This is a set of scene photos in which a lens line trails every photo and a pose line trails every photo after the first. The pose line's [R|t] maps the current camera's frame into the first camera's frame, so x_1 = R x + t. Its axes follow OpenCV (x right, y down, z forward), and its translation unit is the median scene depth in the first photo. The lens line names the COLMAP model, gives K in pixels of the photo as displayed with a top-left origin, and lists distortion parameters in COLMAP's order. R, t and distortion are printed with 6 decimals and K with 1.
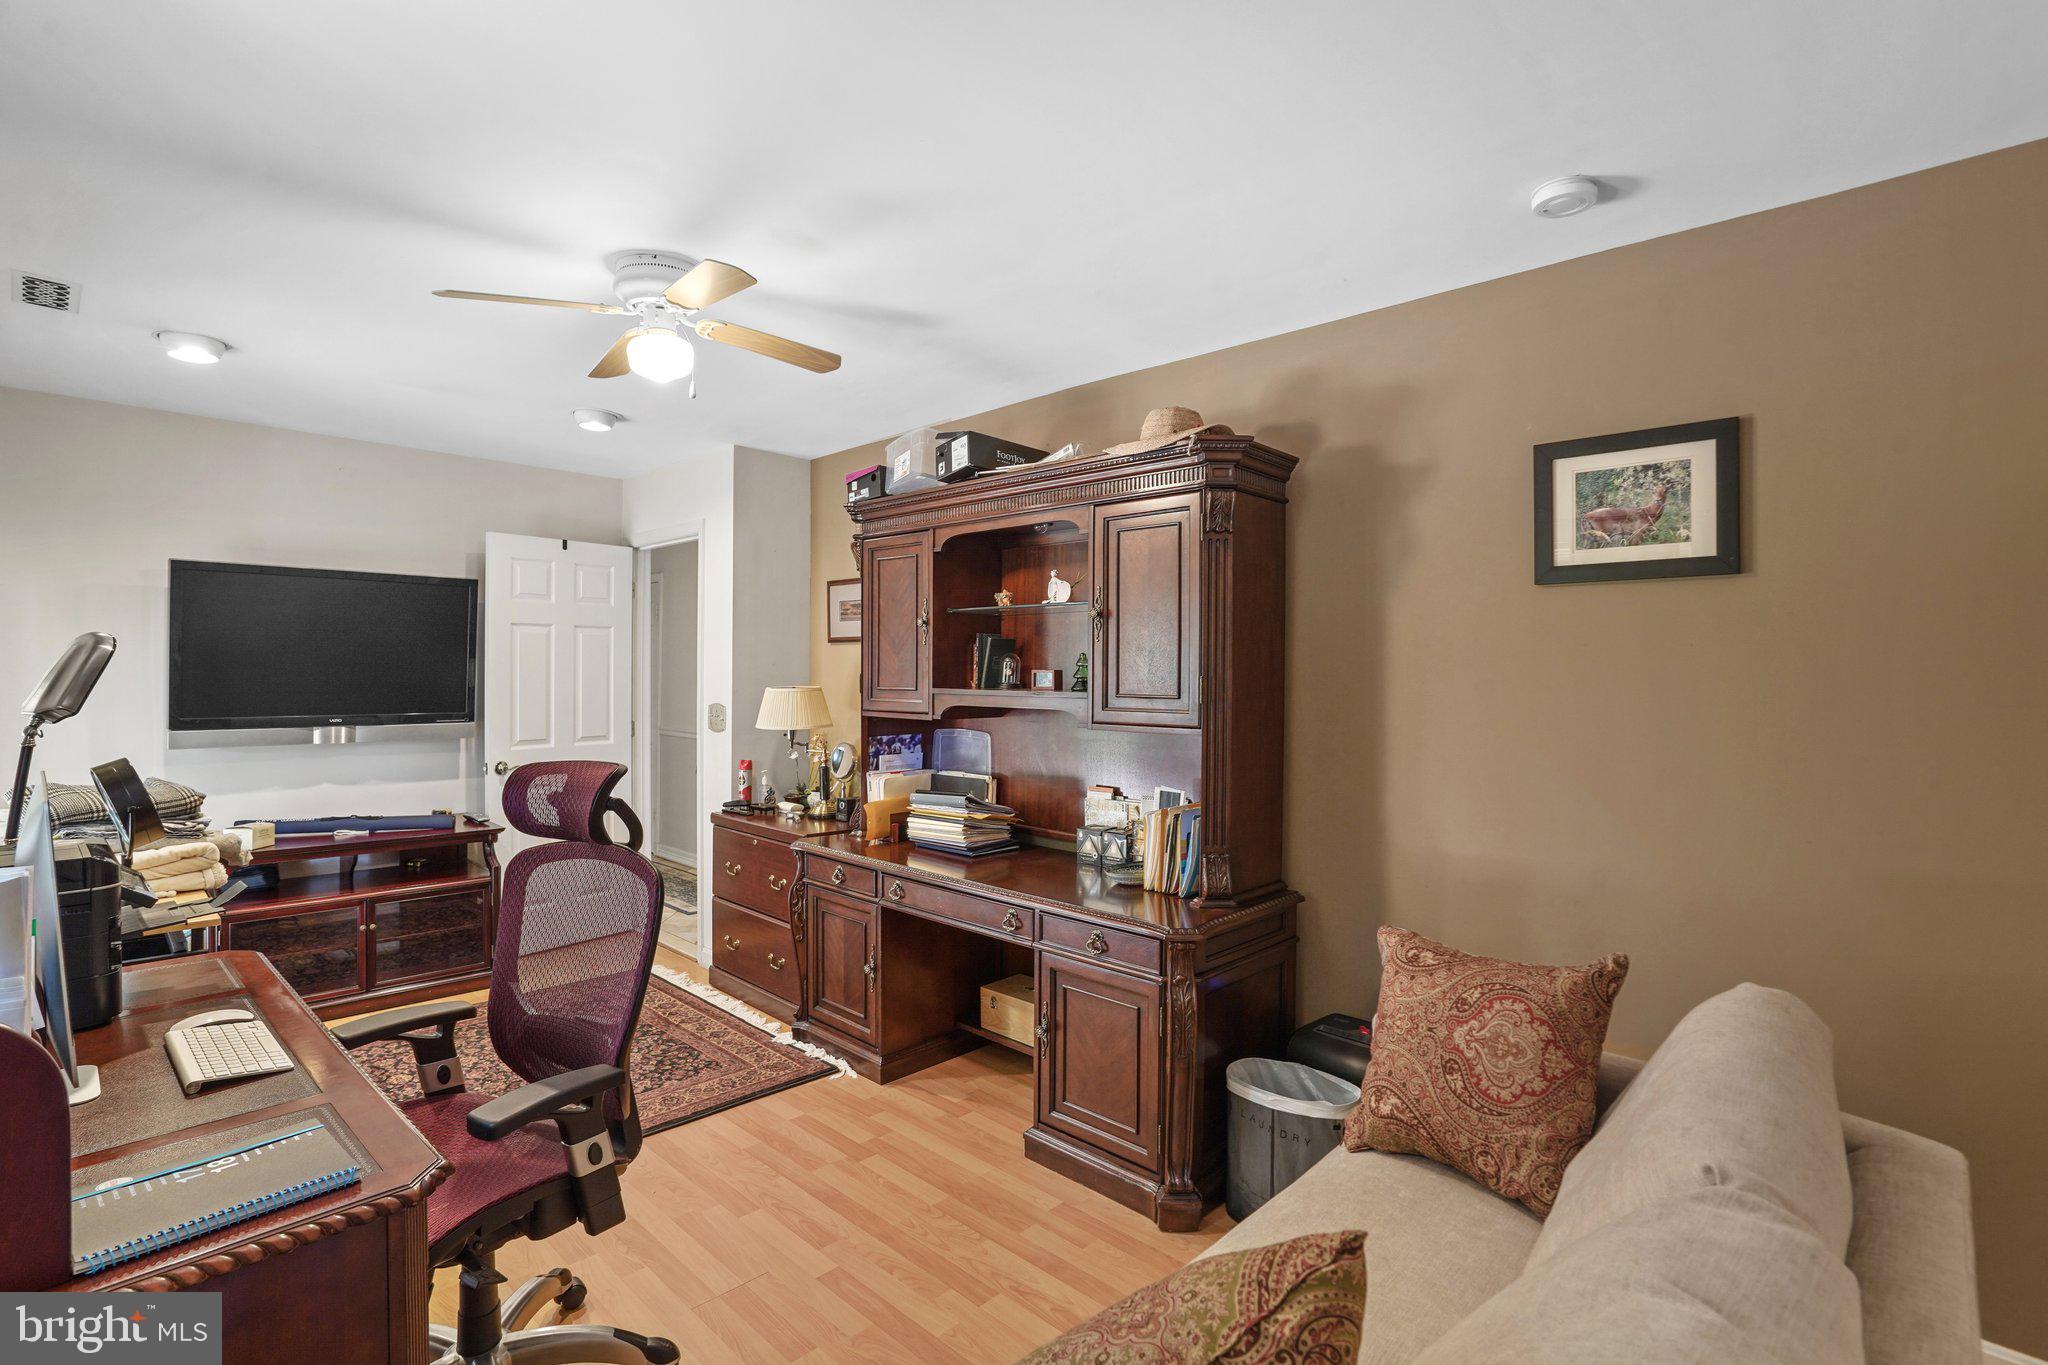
lens RADIAL K [[967.3, 0, 1011.9], [0, 967.3, 680.4], [0, 0, 1]] dist [-0.060466, 0.026957]
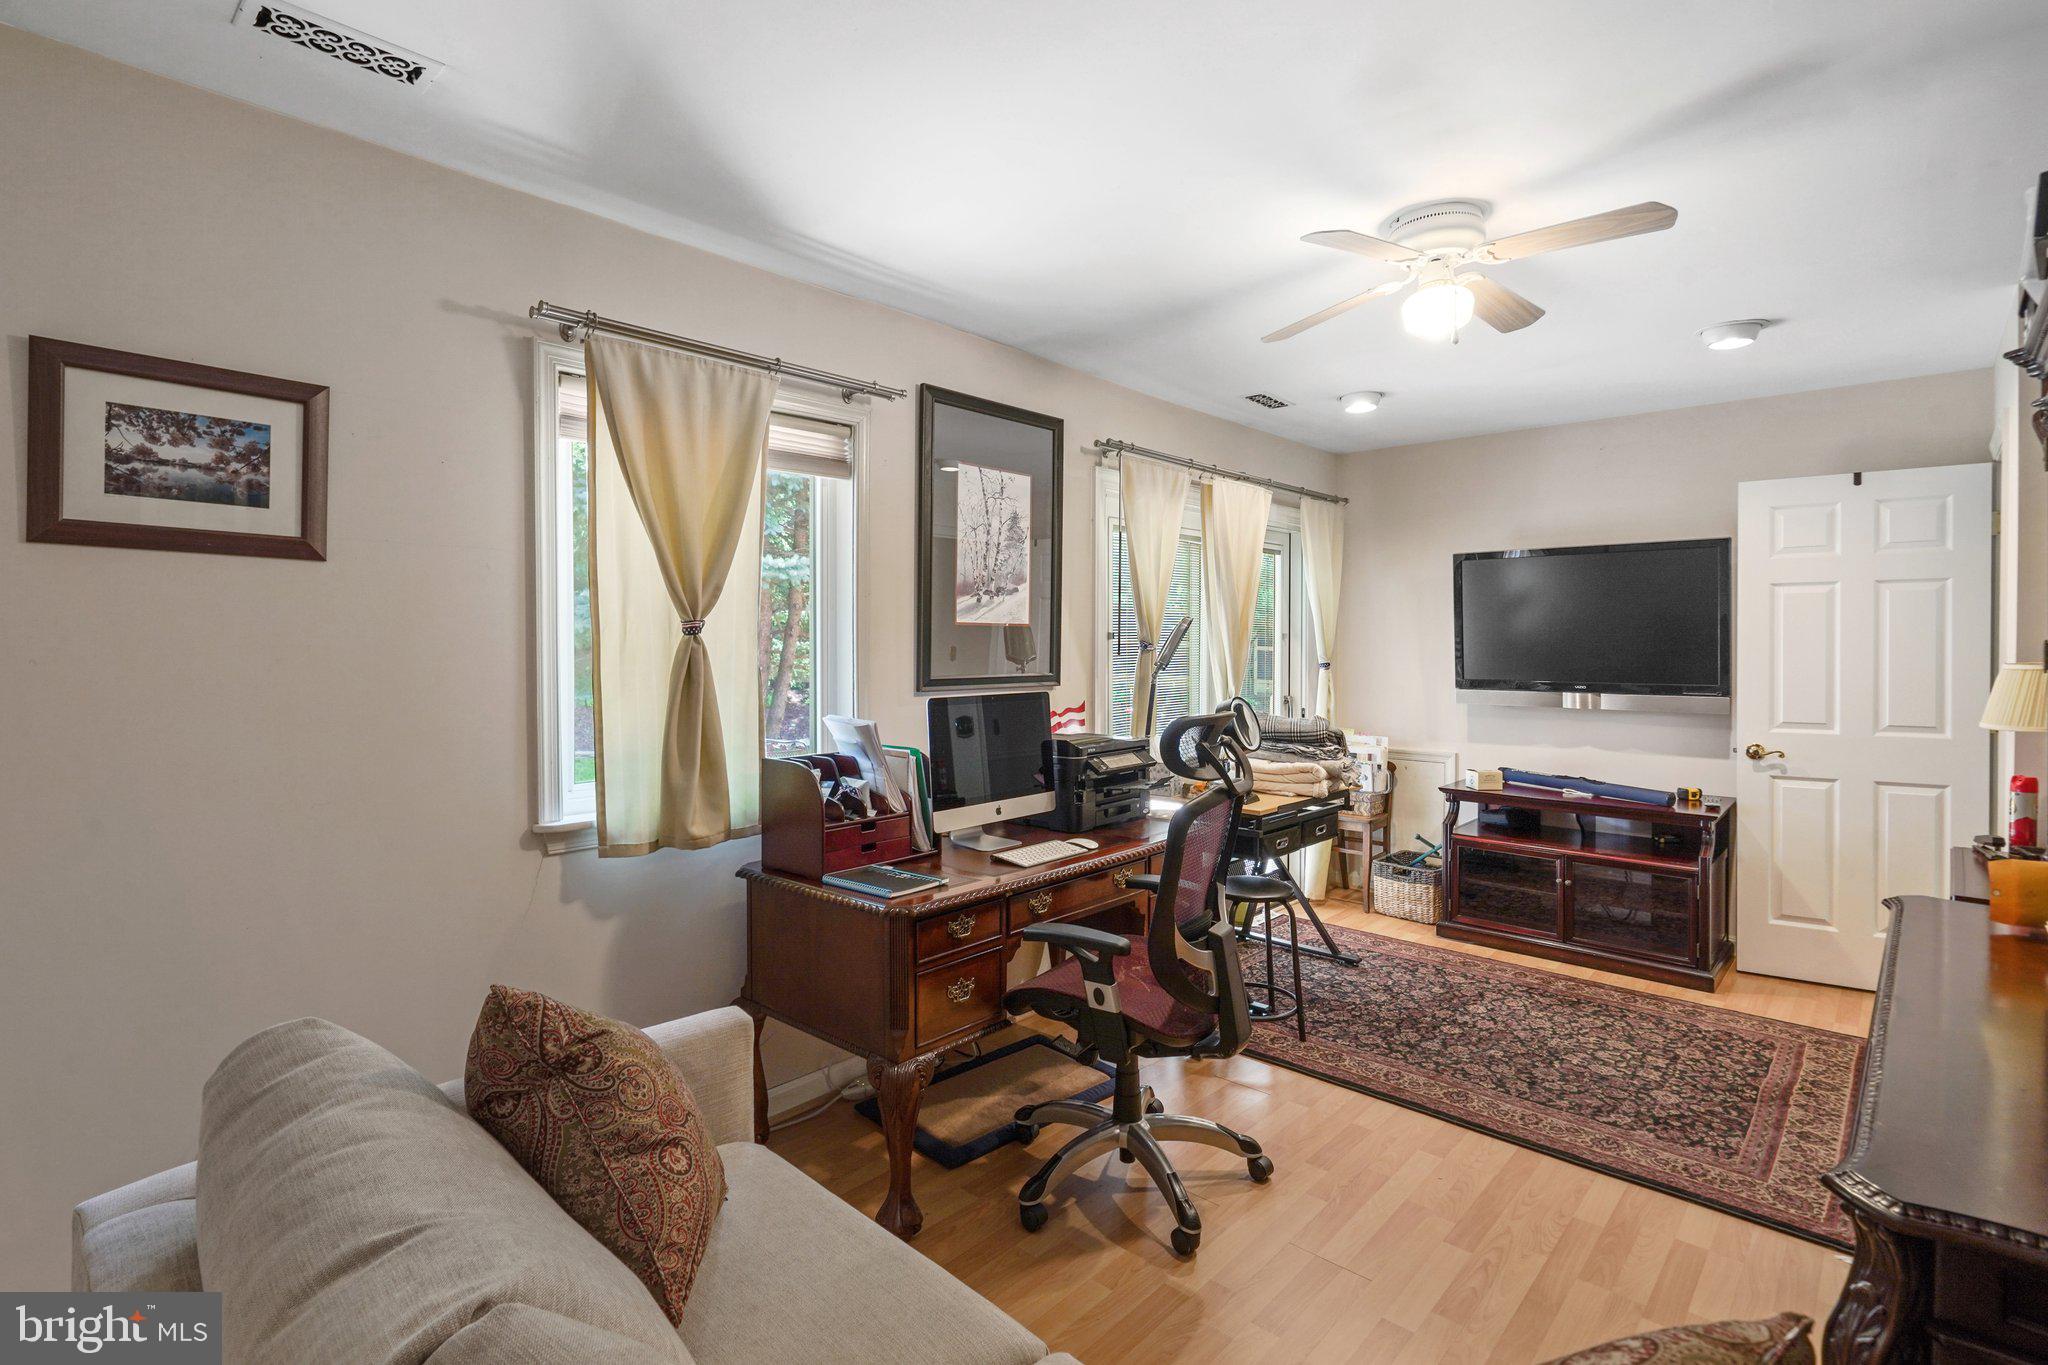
lens RADIAL K [[979.1, 0, 1033.2], [0, 979.1, 651.1], [0, 0, 1]] dist [0.019642, -0.000043]
pose [[0.034863, 0.003258, -0.999387, 0.418348], [-0.005031, 0.999983, 0.003084, 0.001288], [0.999379, 0.004920, 0.034879, 0.373648]]
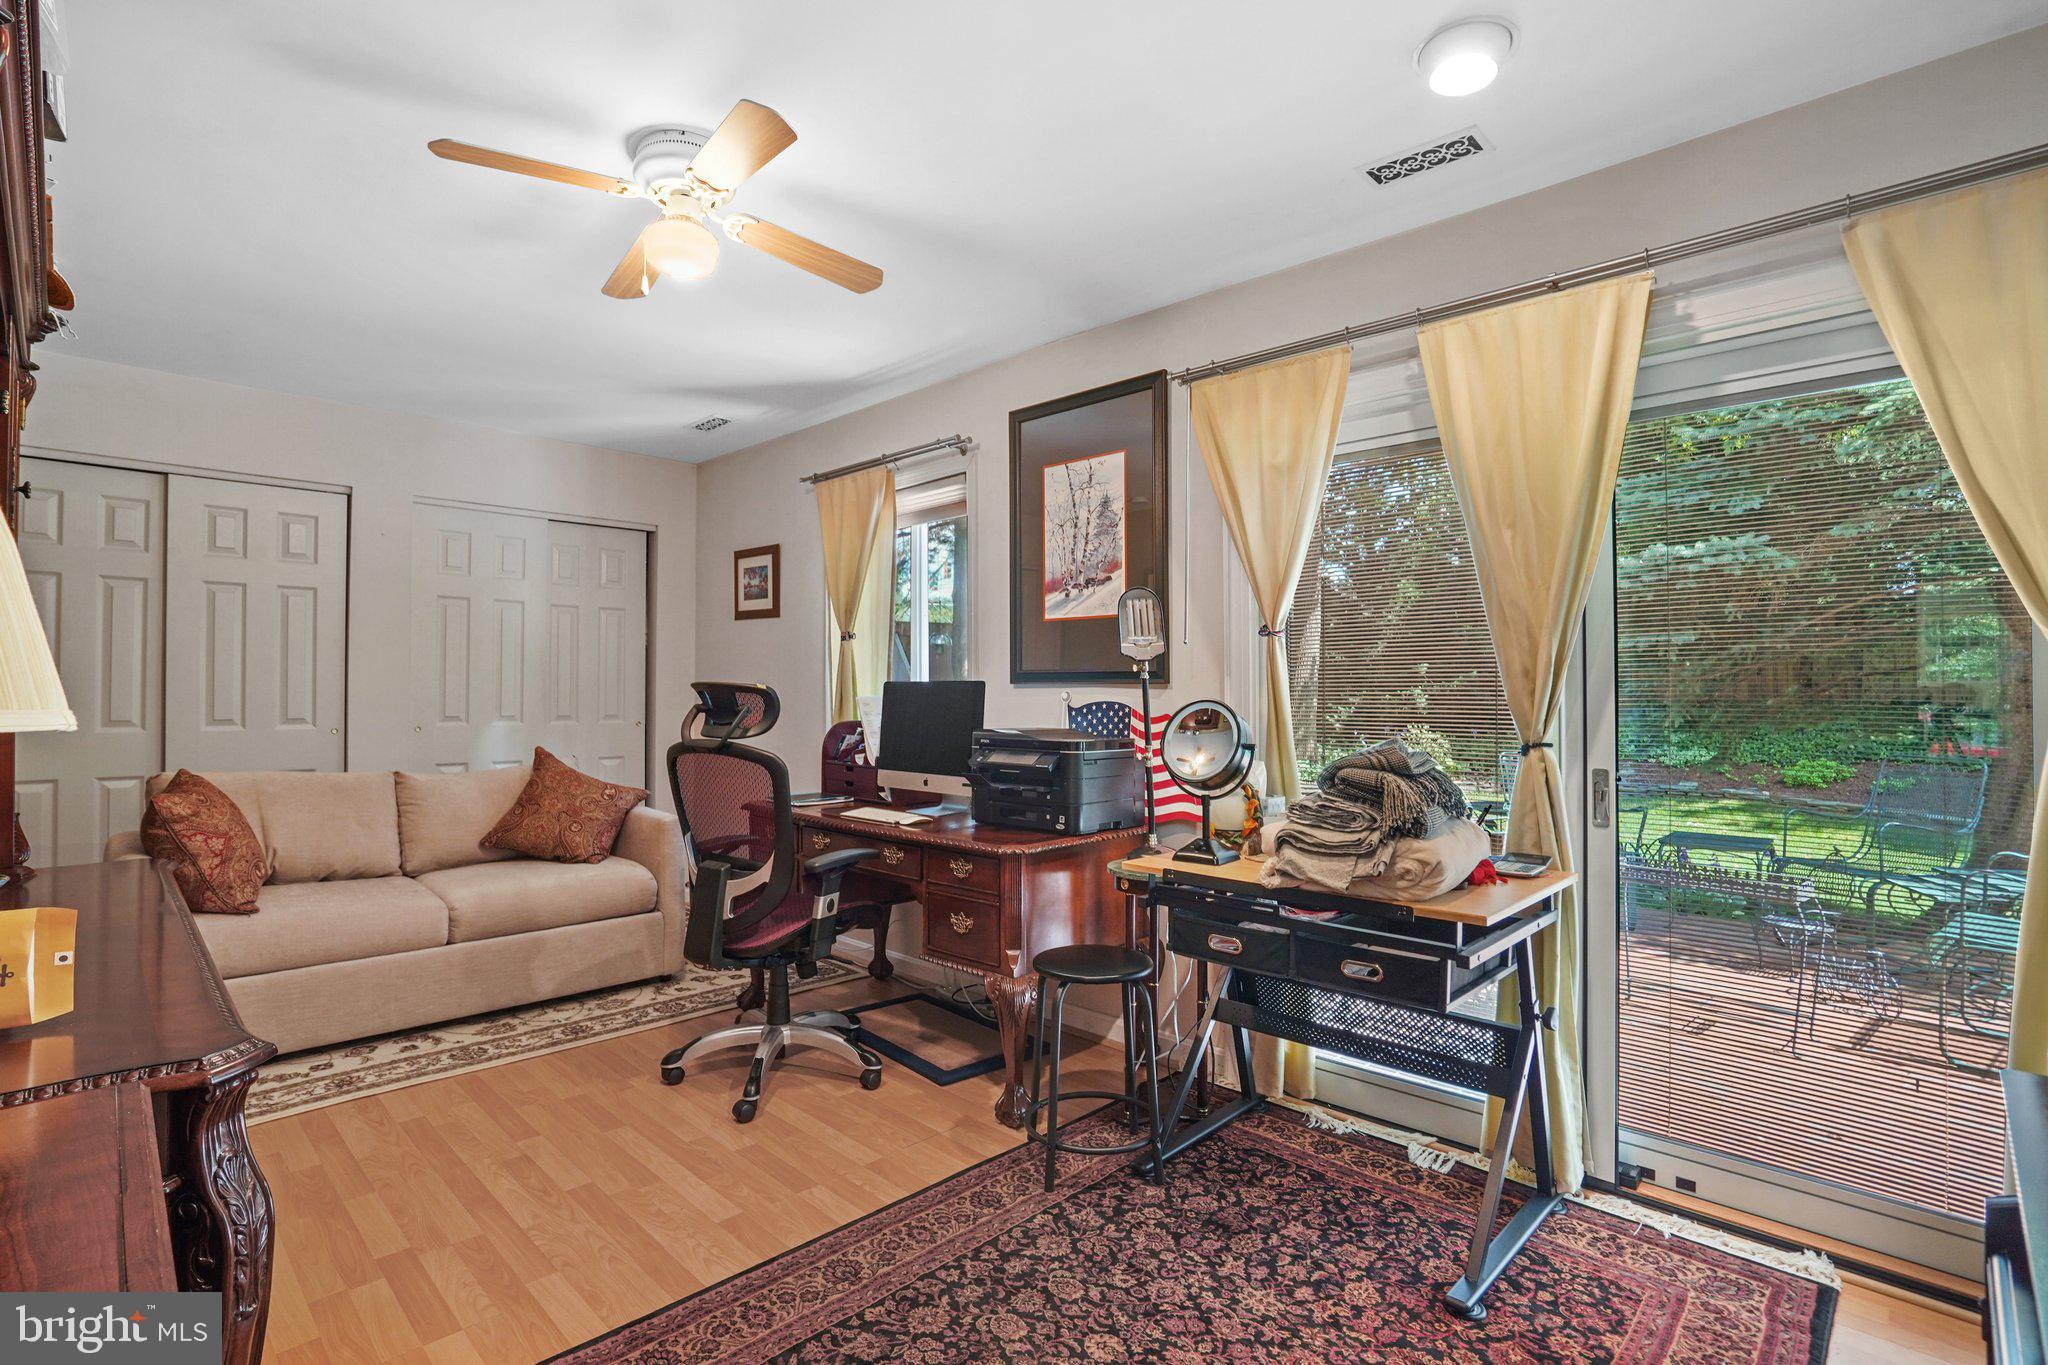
lens RADIAL K [[967.3, 0, 1011.9], [0, 967.3, 680.4], [0, 0, 1]] dist [-0.060466, 0.026957]
pose [[-0.999866, -0.014421, 0.007737, -0.458730], [-0.014494, 0.999850, -0.009480, 0.046221], [-0.007599, -0.009591, -0.999925, 1.264645]]
